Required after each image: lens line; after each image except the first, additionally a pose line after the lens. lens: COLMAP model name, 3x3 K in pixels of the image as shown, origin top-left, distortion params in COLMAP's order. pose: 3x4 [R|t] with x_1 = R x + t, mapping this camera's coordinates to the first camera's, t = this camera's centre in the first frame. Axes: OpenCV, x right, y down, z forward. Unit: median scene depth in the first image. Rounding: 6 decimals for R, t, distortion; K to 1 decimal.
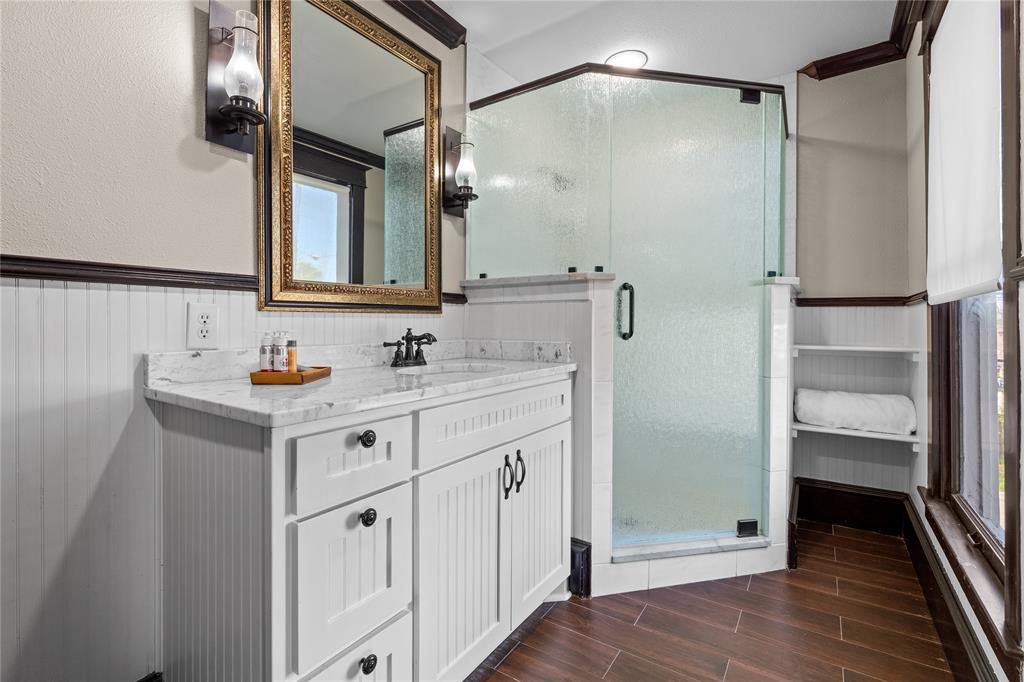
lens RADIAL K [[455.4, 0, 512.7], [0, 455.4, 328.8], [0, 0, 1]] dist [0.000445, -0.000209]
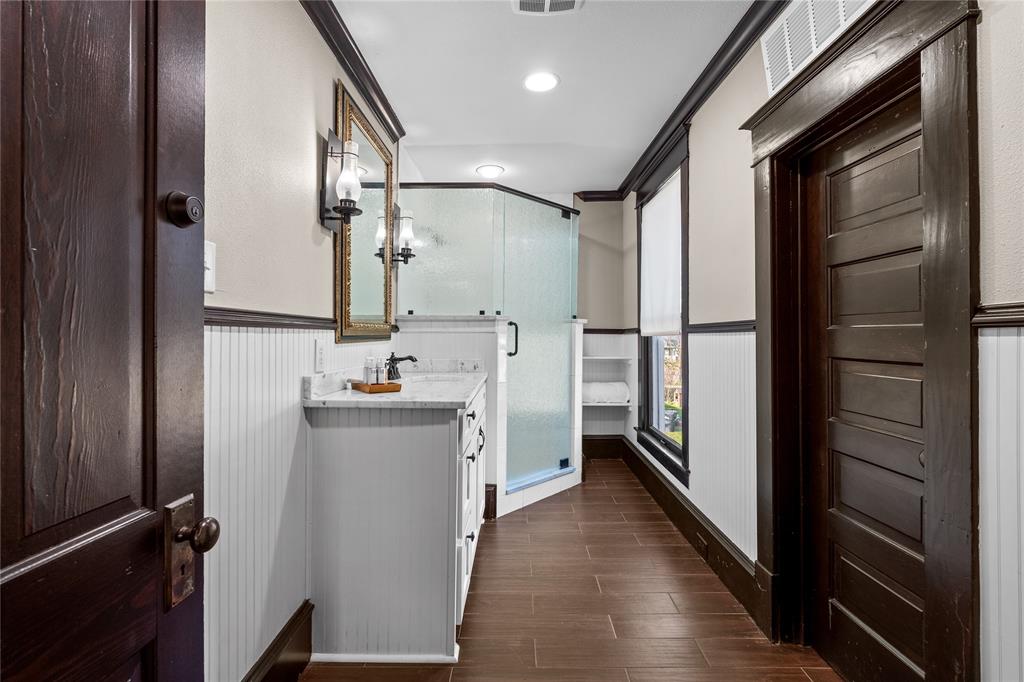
lens RADIAL K [[450.9, 0, 508.8], [0, 450.9, 343.7], [0, 0, 1]] dist [-0.001575, 0.000324]
pose [[0.835078, -0.009615, 0.550048, -0.622021], [0.005471, 0.999943, 0.009173, -0.035461], [-0.550105, -0.004651, 0.835083, -0.325127]]
